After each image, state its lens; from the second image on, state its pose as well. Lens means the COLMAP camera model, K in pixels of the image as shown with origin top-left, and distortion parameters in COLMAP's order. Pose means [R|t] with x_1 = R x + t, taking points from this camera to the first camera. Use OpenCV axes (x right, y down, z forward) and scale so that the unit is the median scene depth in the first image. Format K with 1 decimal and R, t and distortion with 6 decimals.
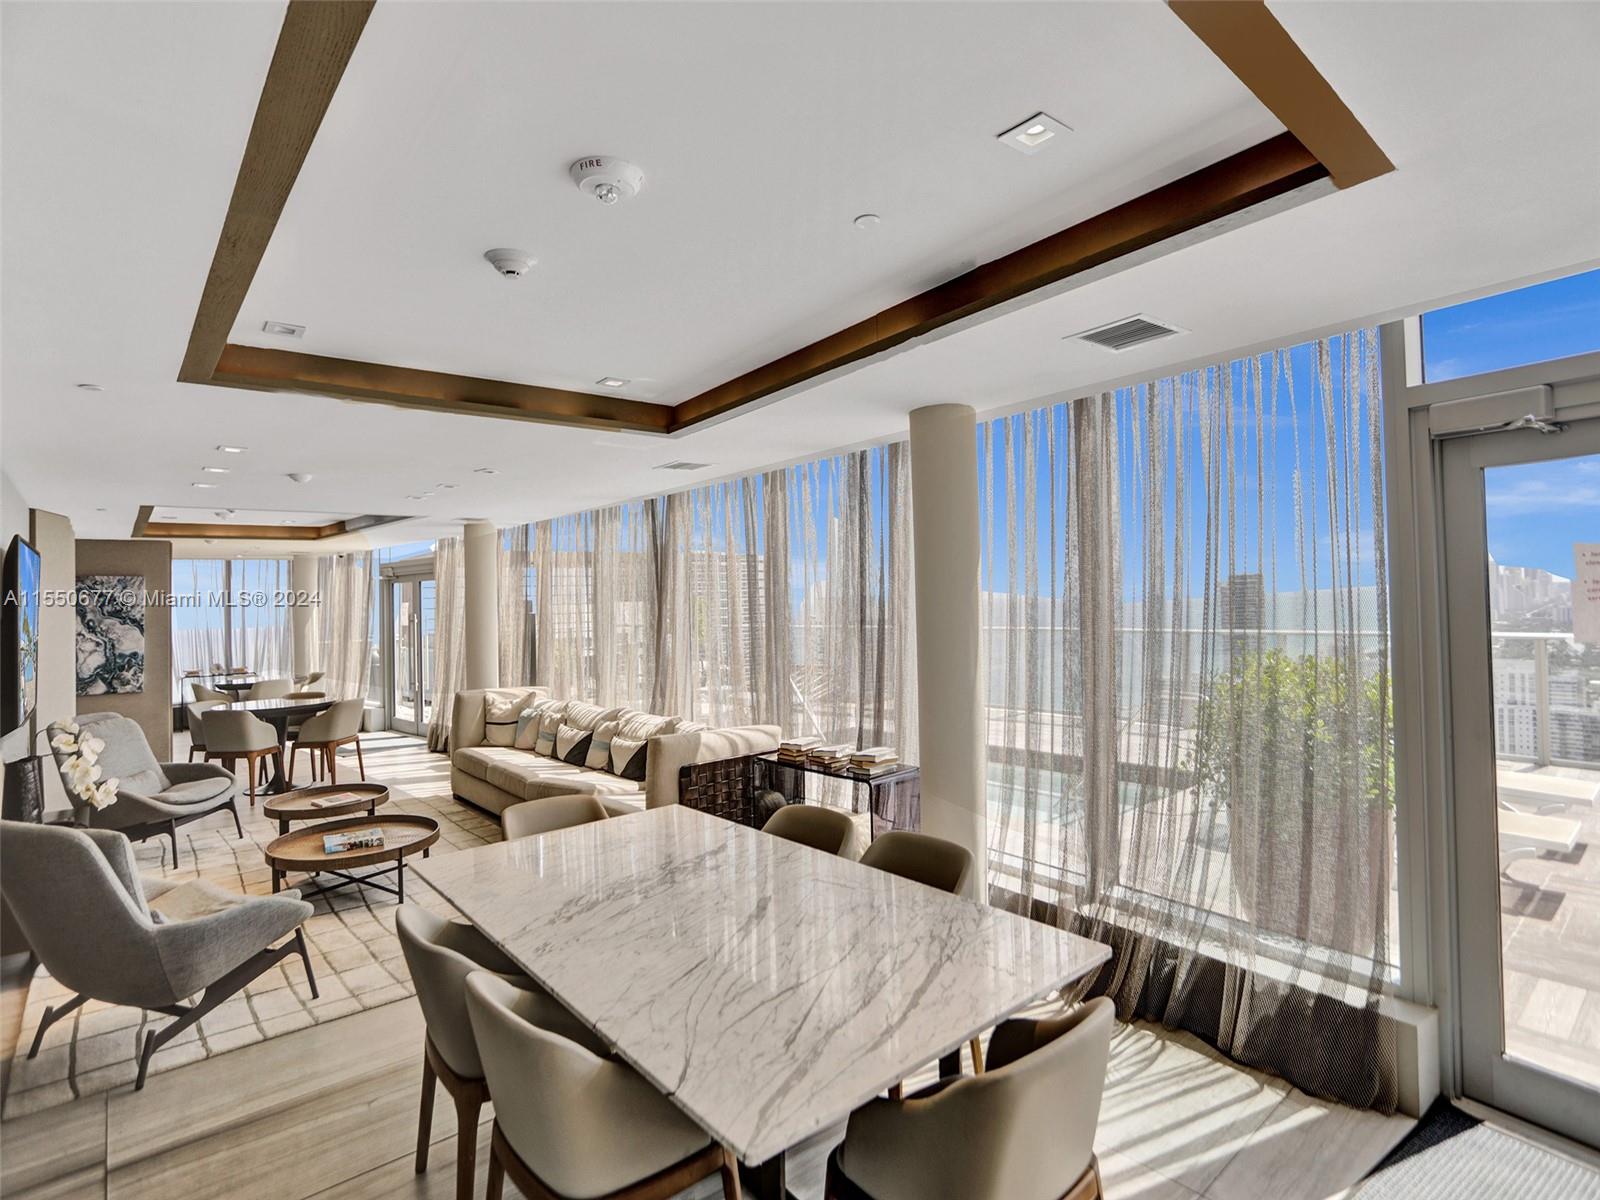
lens RADIAL K [[791.9, 0, 800.0], [0, 791.9, 600.0], [0, 0, 1]] dist [-0.049718, 0.012739]
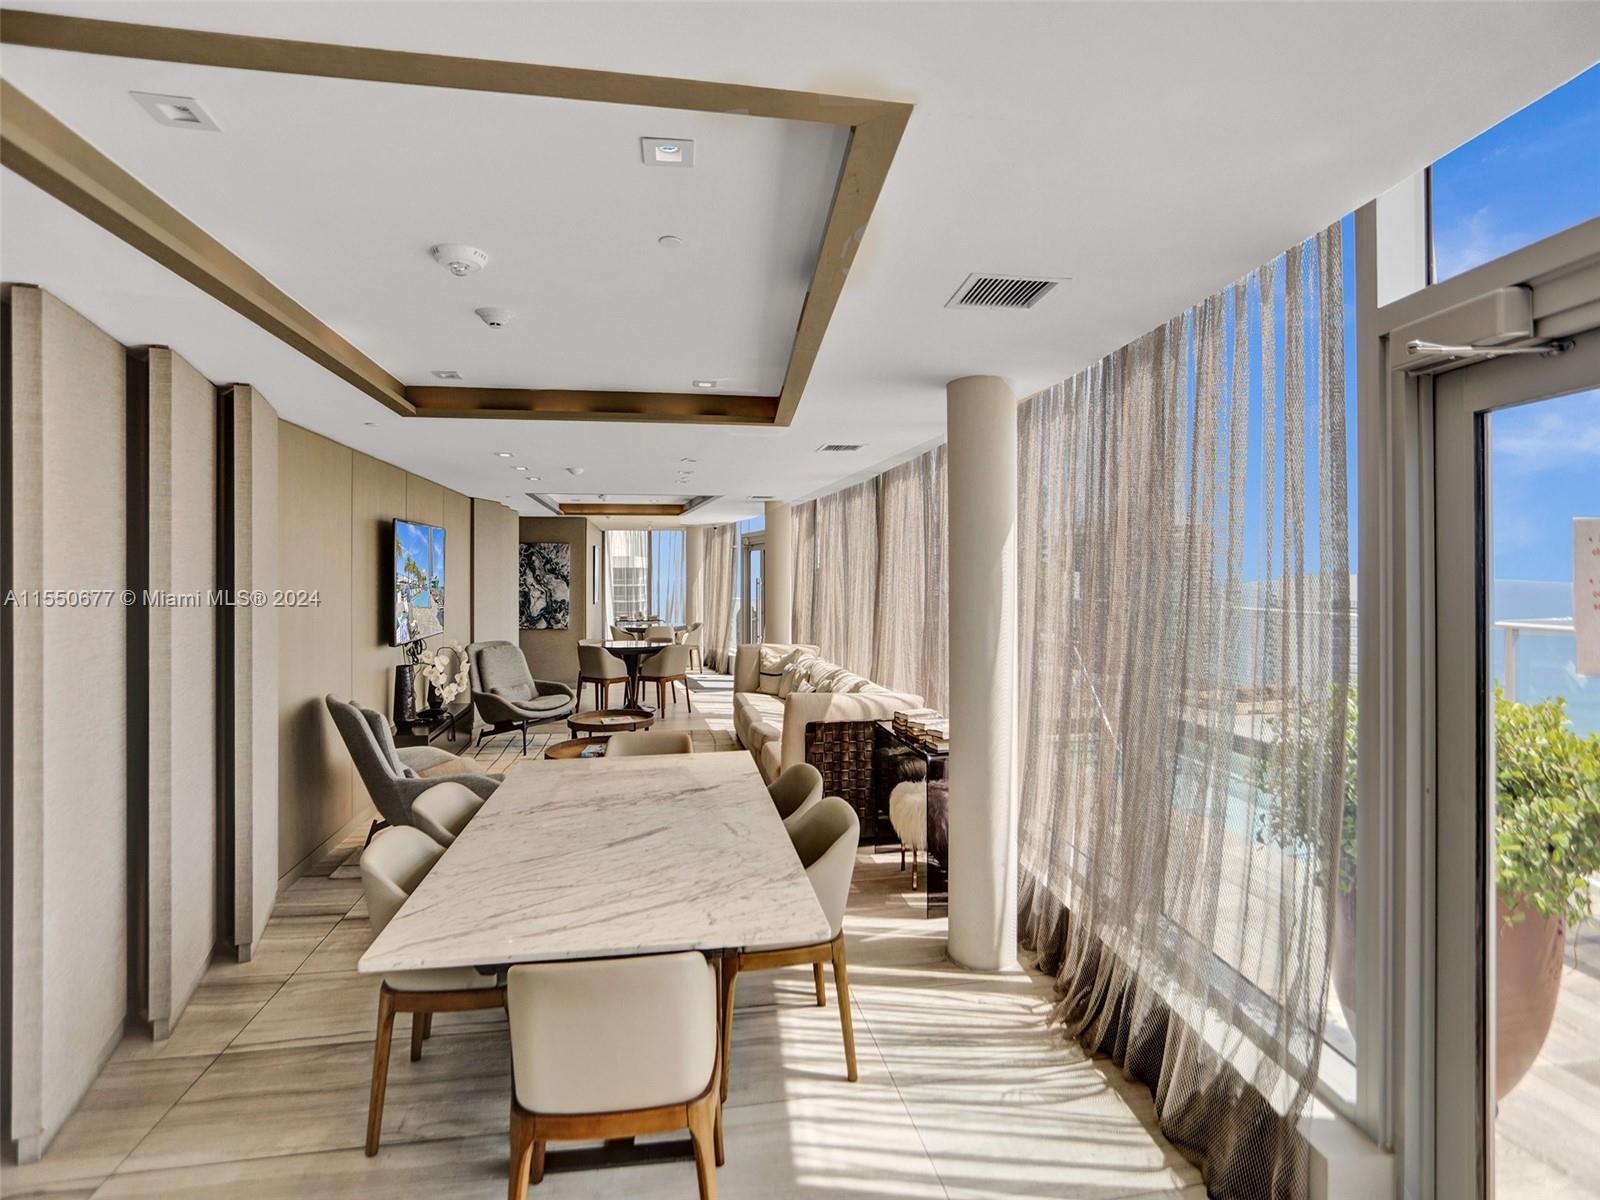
lens RADIAL K [[773.5, 0, 800.6], [0, 773.5, 583.0], [0, 0, 1]] dist [-0.044959, 0.000763]
pose [[0.867642, 0.032300, -0.496140, 0.356029], [-0.023029, 0.999427, 0.024793, -0.010275], [0.496657, -0.010085, 0.867889, 0.055312]]
